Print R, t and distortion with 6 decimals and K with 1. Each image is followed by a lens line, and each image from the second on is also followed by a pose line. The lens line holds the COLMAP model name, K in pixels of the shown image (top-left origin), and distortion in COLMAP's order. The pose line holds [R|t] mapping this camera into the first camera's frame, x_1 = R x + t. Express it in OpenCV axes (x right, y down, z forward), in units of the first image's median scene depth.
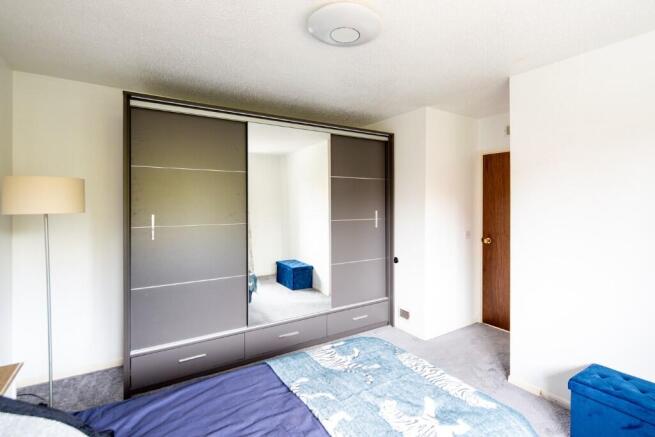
lens RADIAL K [[320.2, 0, 329.0], [0, 320.2, 215.5], [0, 0, 1]] dist [-0.002002, -0.002891]
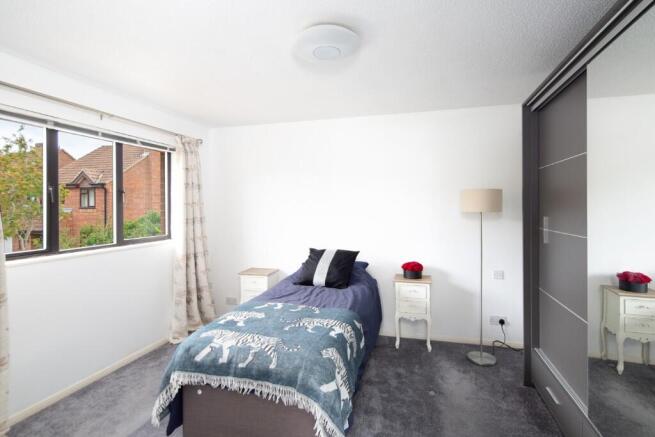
lens RADIAL K [[320.2, 0, 329.4], [0, 320.2, 213.3], [0, 0, 1]] dist [-0.002002, -0.002891]
pose [[-0.758383, 0.004176, -0.651796, 0.854410], [-0.027003, 0.998920, 0.037819, -0.049855], [0.651250, 0.046282, -0.757451, 2.063934]]
